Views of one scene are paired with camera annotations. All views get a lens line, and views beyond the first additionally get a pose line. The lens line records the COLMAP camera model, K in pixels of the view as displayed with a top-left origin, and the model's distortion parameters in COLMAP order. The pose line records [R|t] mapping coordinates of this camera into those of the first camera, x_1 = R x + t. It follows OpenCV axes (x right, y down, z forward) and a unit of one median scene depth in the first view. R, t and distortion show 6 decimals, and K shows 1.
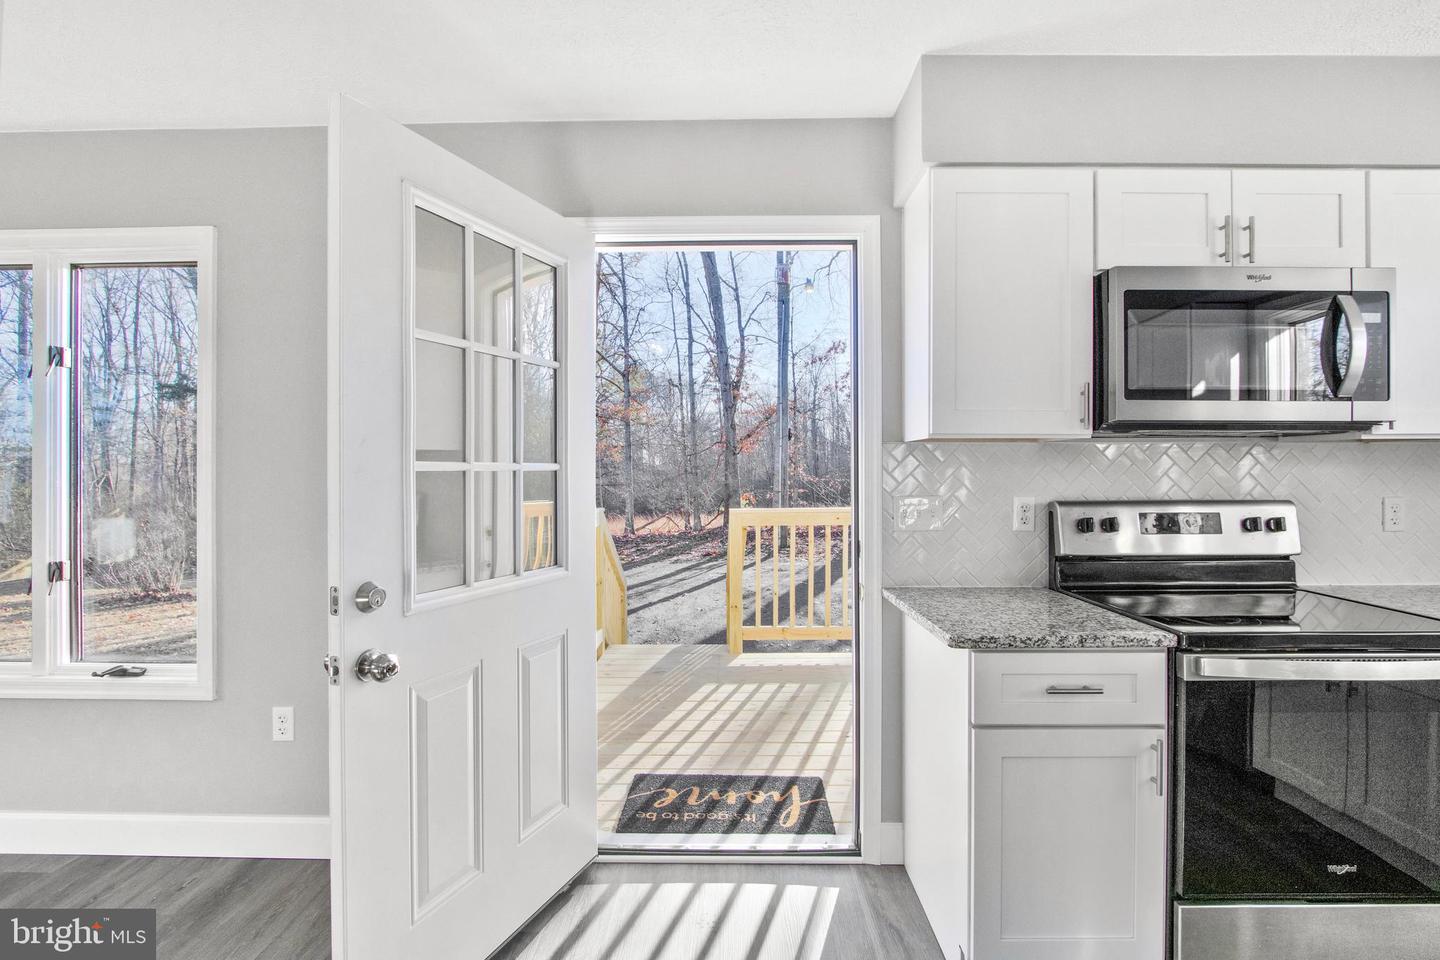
lens RADIAL K [[663.2, 0, 720.8], [0, 663.2, 468.0], [0, 0, 1]] dist [-0.010870, -0.000162]
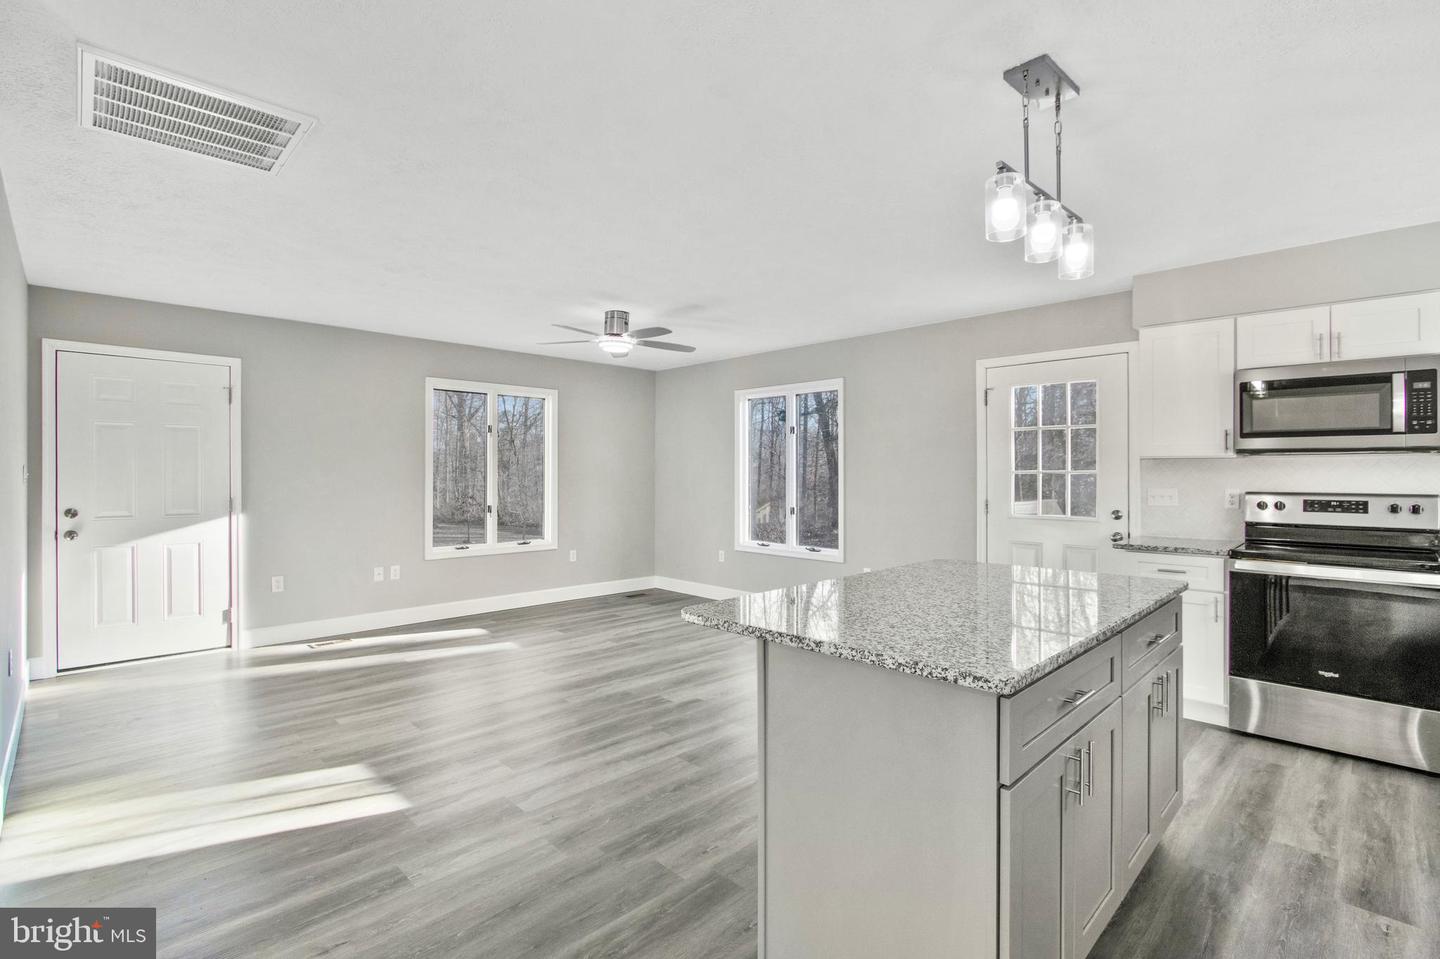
lens RADIAL K [[663.2, 0, 718.7], [0, 663.2, 468.1], [0, 0, 1]] dist [-0.010870, -0.000162]
pose [[0.710584, -0.003345, -0.703605, 0.752395], [0.006236, 0.999979, 0.001544, -0.024598], [0.703585, -0.005485, 0.710590, -1.260894]]
